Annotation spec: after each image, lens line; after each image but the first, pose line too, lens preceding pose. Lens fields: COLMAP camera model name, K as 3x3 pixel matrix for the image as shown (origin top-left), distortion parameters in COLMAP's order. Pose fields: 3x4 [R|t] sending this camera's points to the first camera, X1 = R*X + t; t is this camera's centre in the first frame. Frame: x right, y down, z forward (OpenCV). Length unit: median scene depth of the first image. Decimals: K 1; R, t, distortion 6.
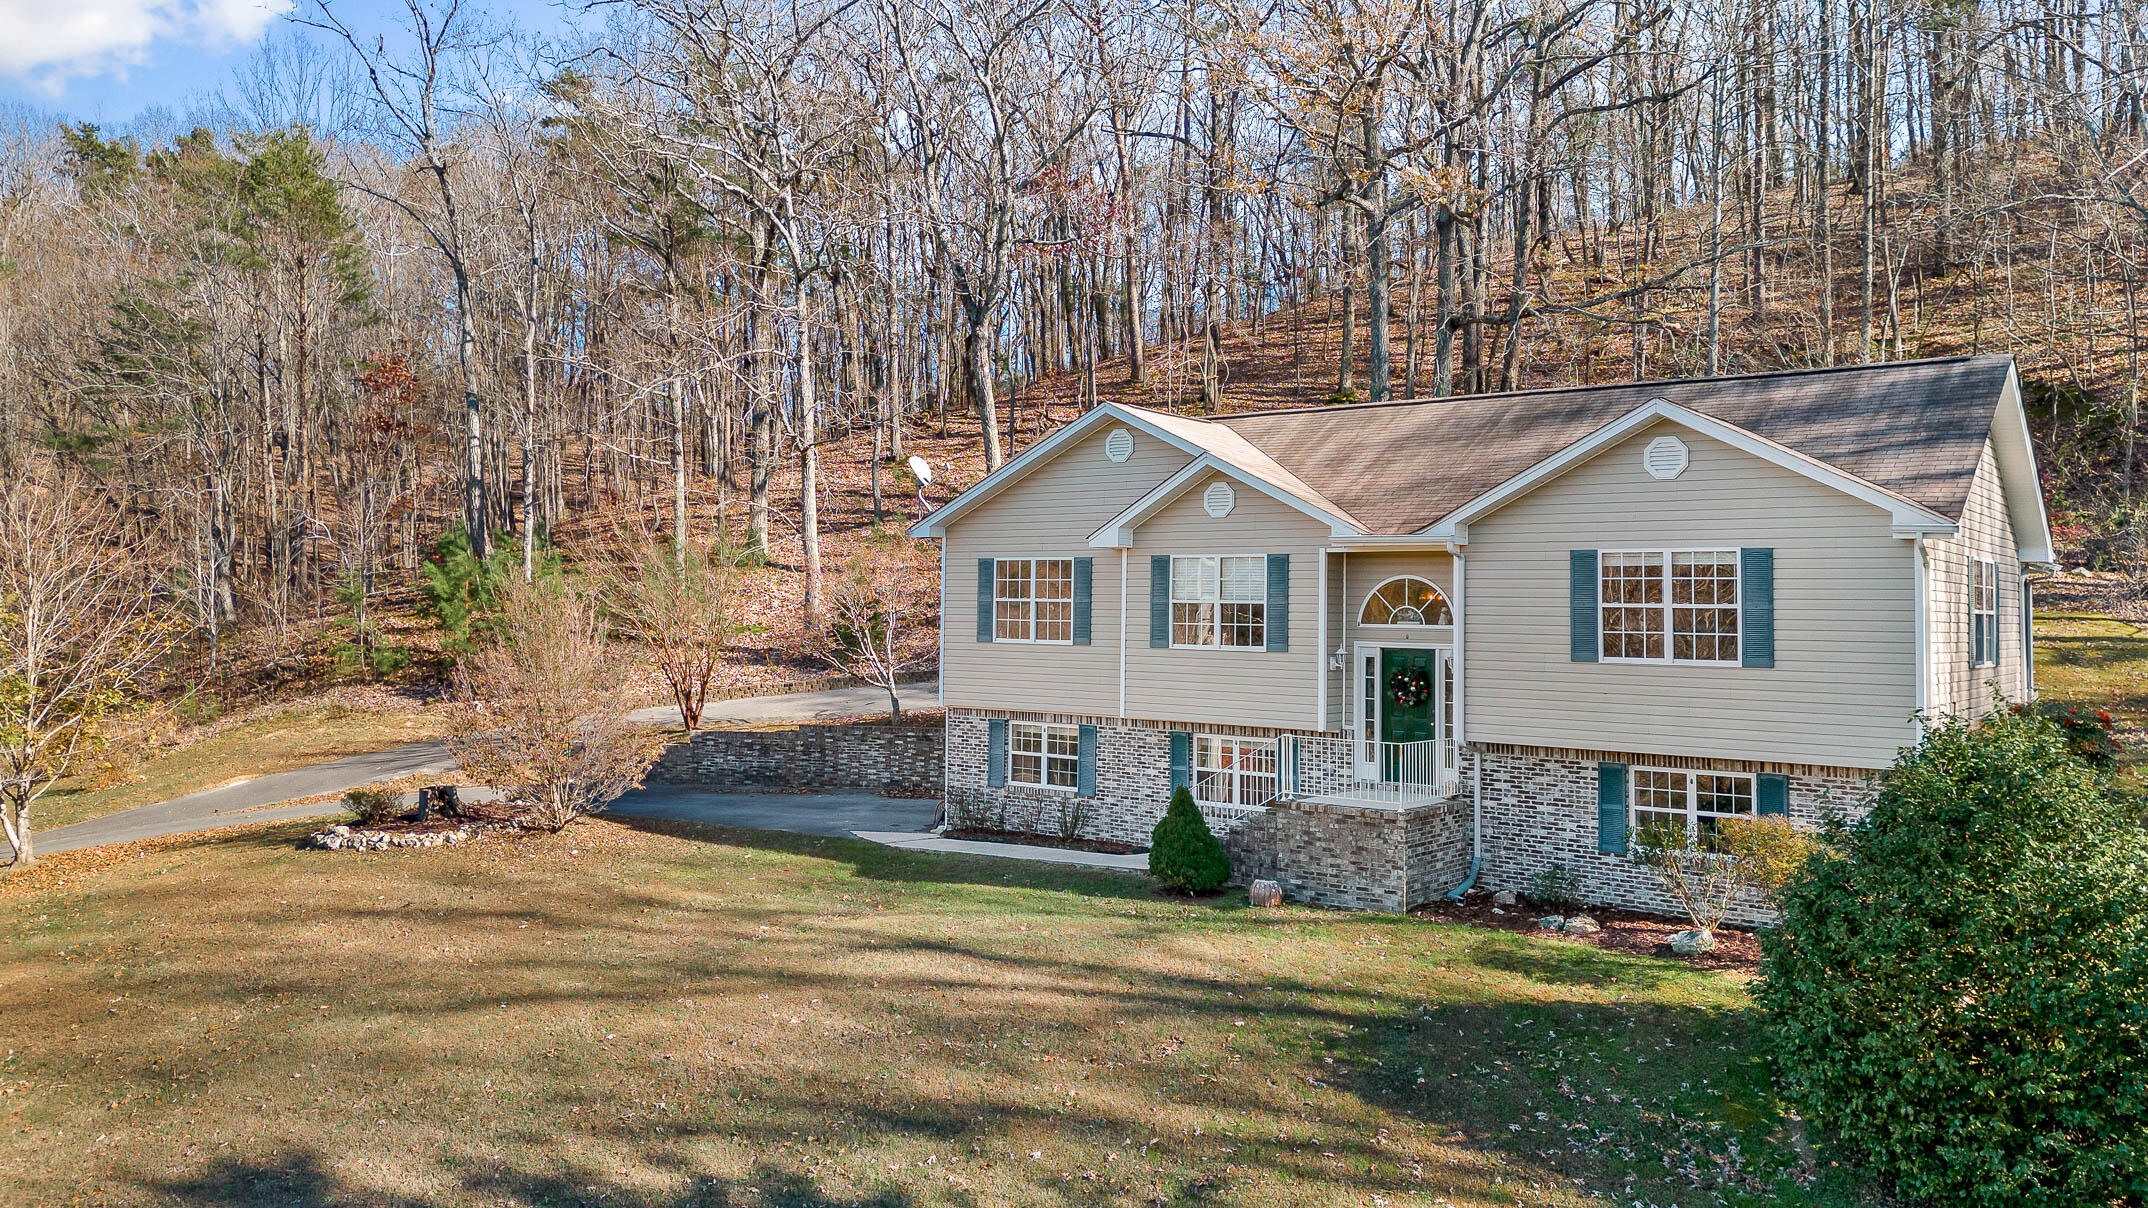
lens RADIAL K [[1577.0, 0, 1087.3], [0, 1577.0, 568.1], [0, 0, 1]] dist [0.057995, -0.033818]
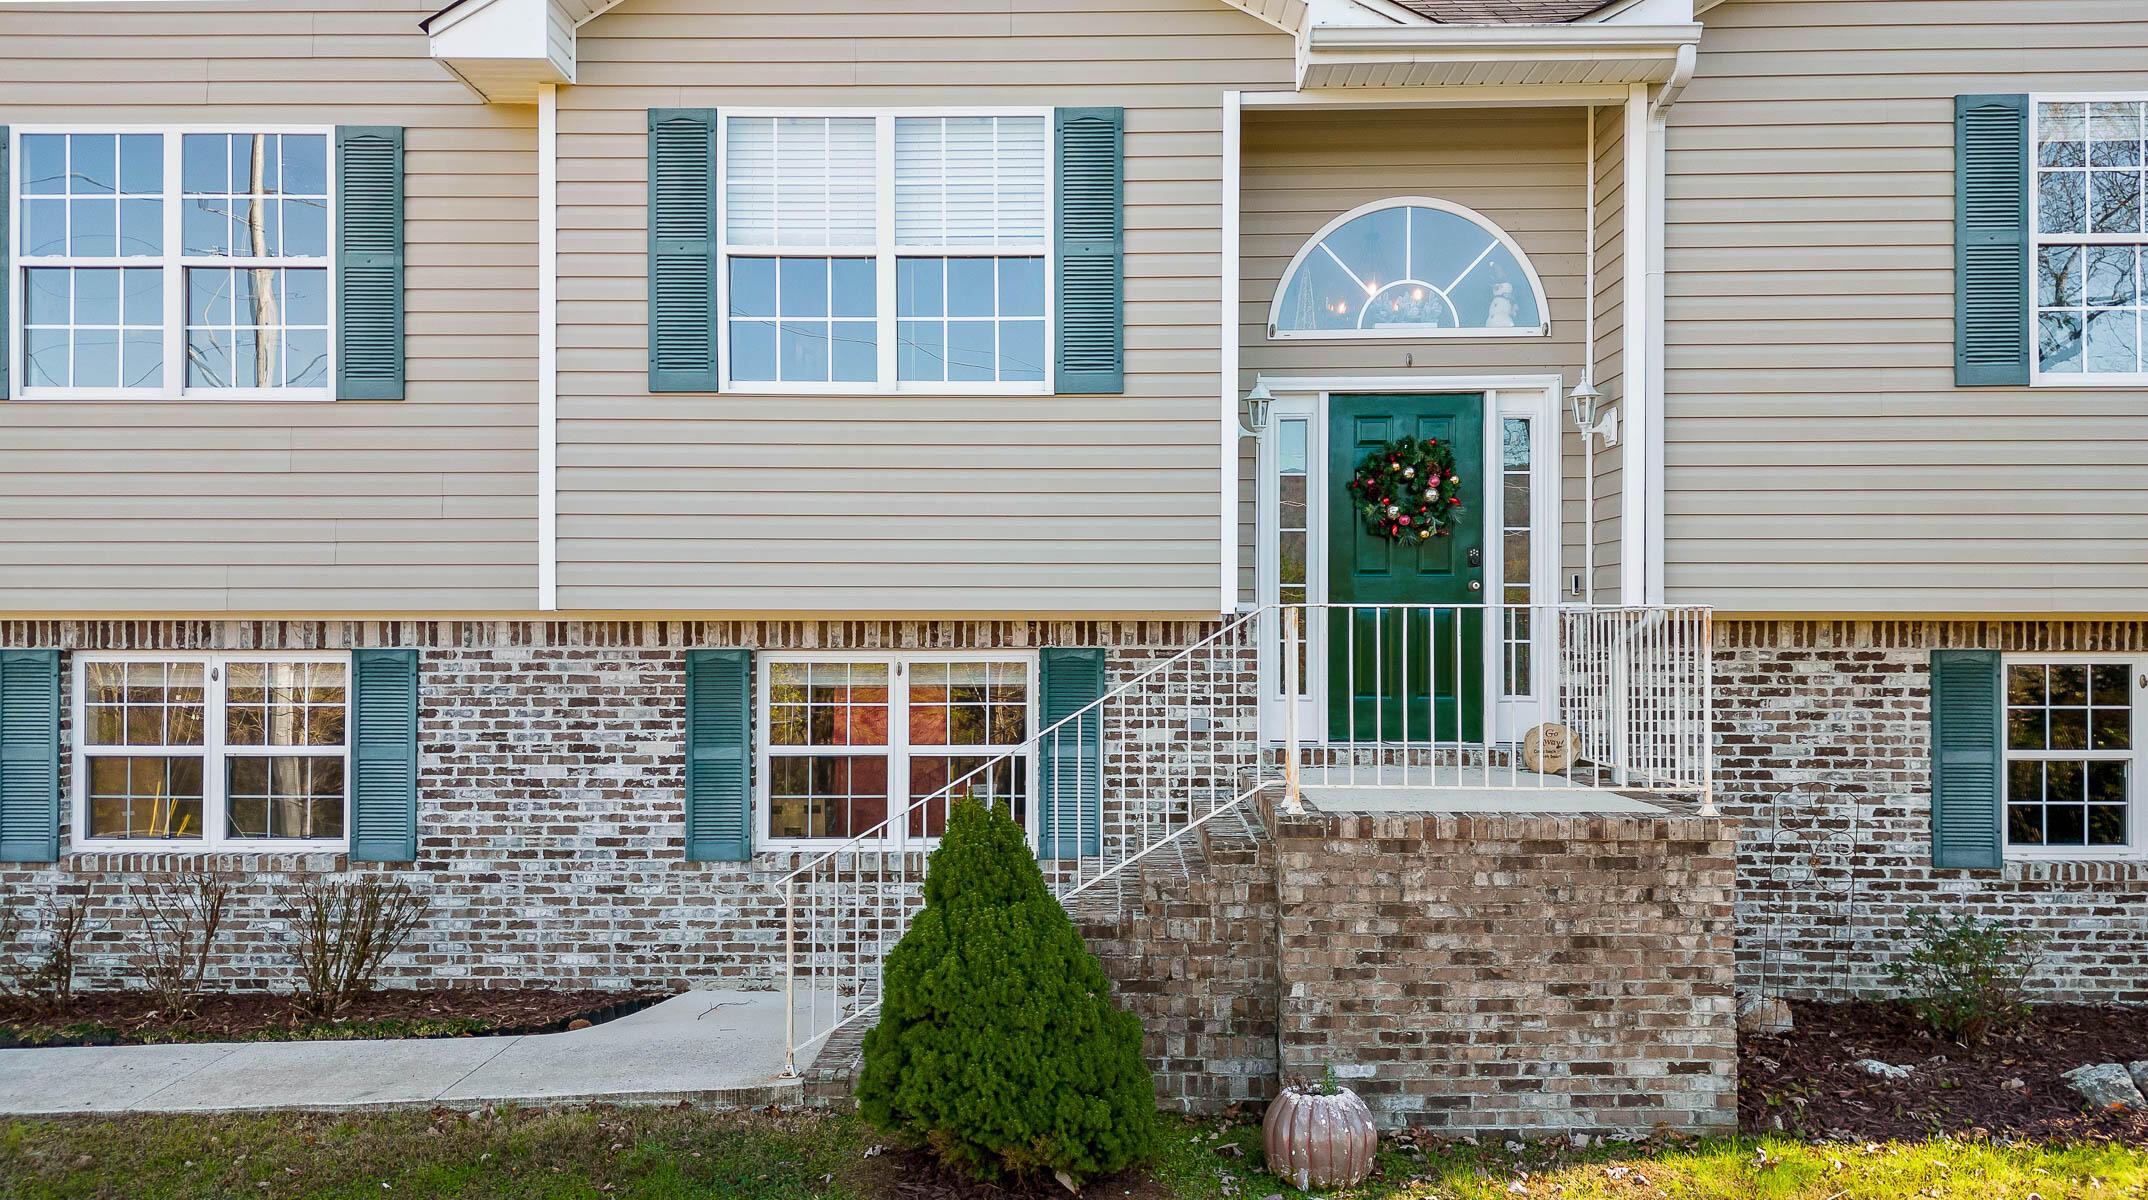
lens RADIAL K [[1577.0, 0, 1093.1], [0, 1577.0, 612.4], [0, 0, 1]] dist [0.057995, -0.033818]
pose [[0.815329, -0.013801, 0.578834, -0.080178], [-0.002136, 0.999637, 0.026843, 0.091462], [-0.578994, -0.023122, 0.815004, 0.709401]]
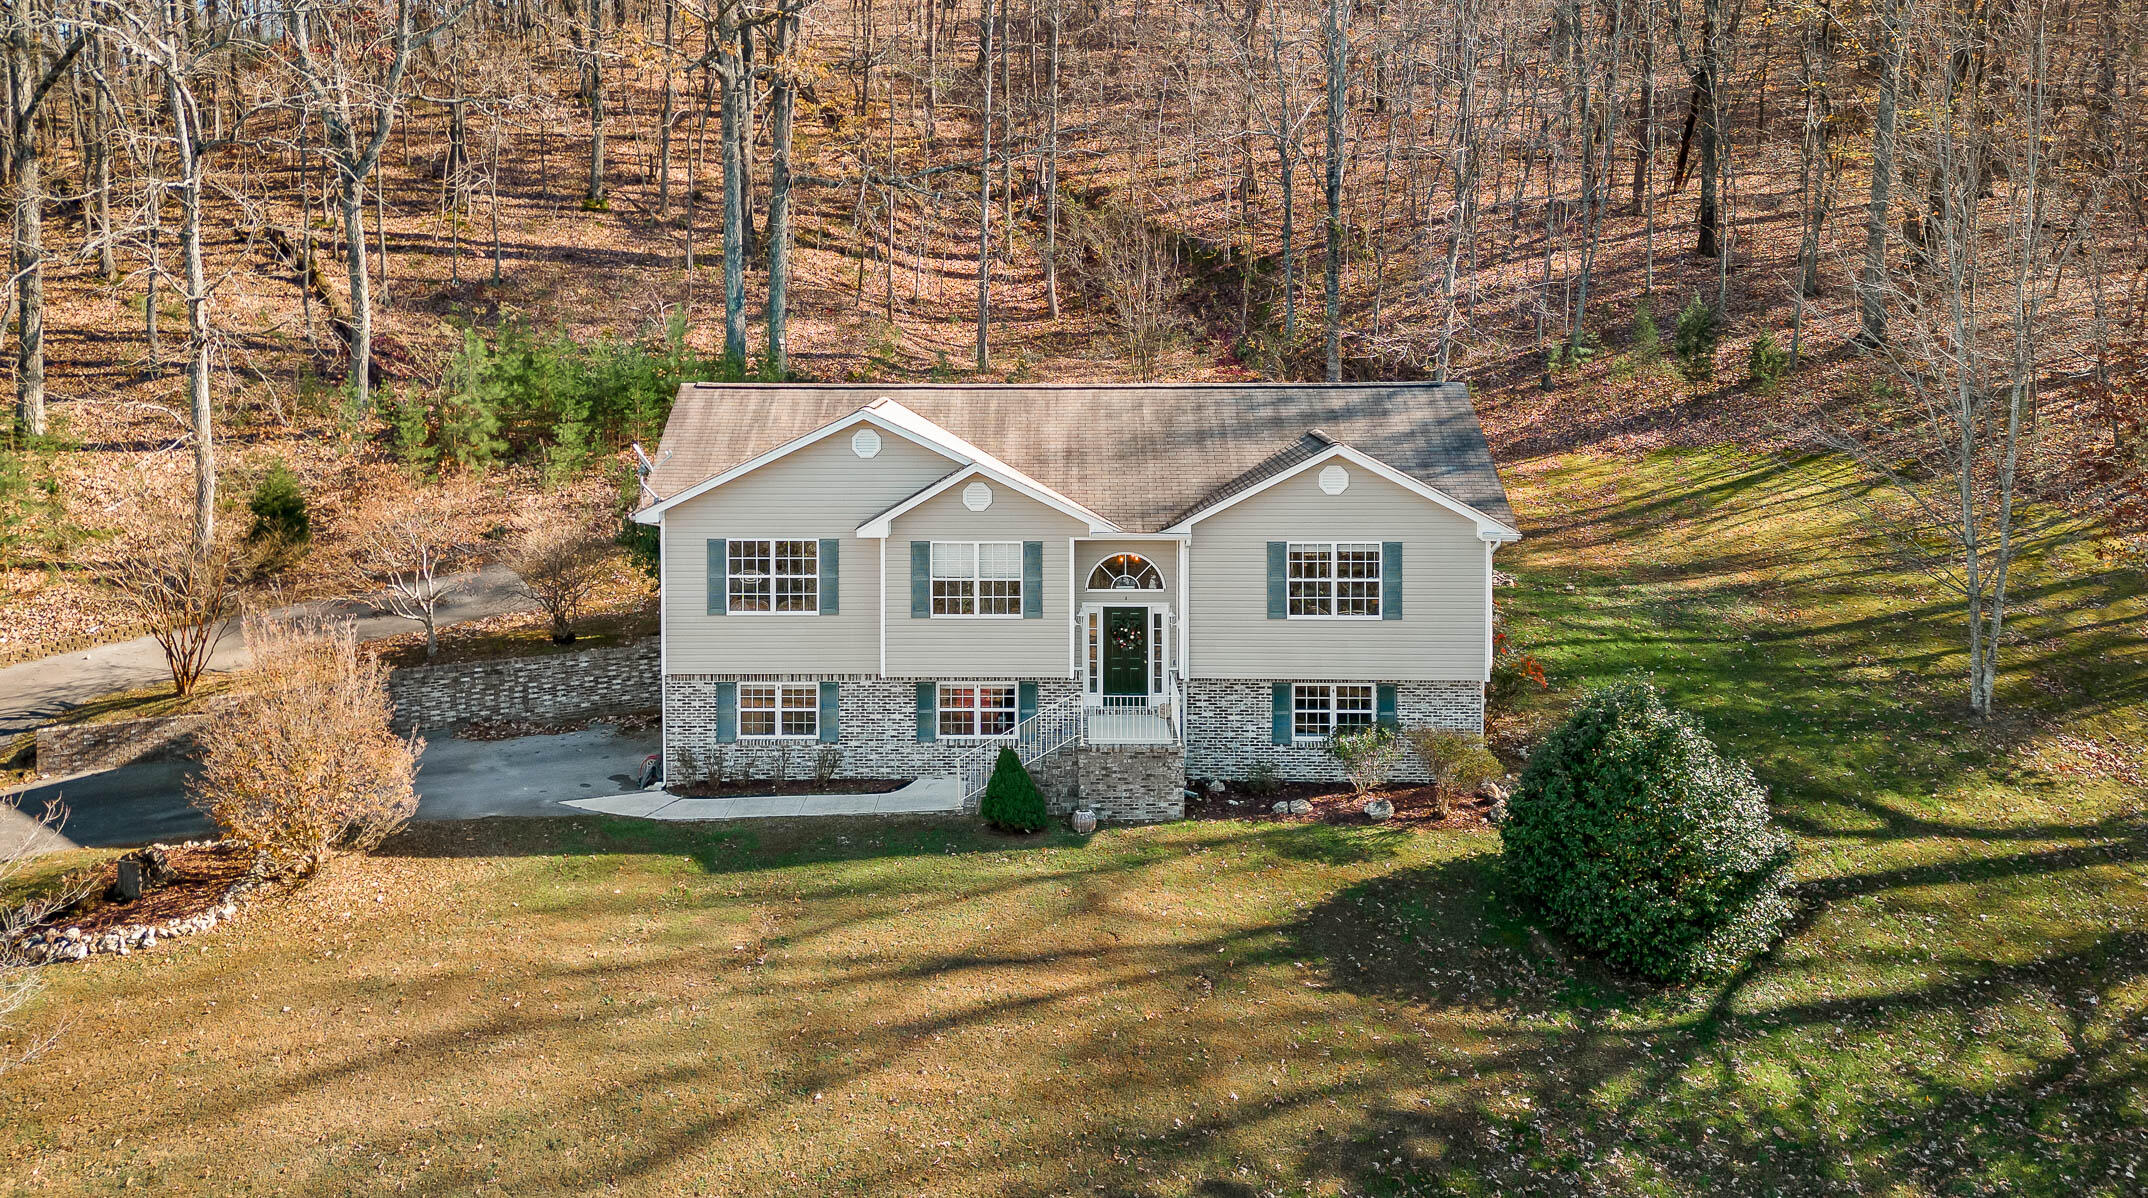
lens RADIAL K [[1577.0, 0, 1070.2], [0, 1577.0, 424.7], [0, 0, 1]] dist [0.057995, -0.033818]
pose [[0.803894, -0.059342, 0.591804, -0.586144], [-0.005815, 0.994179, 0.107588, -0.234147], [-0.594743, -0.089931, 0.798870, -0.007824]]
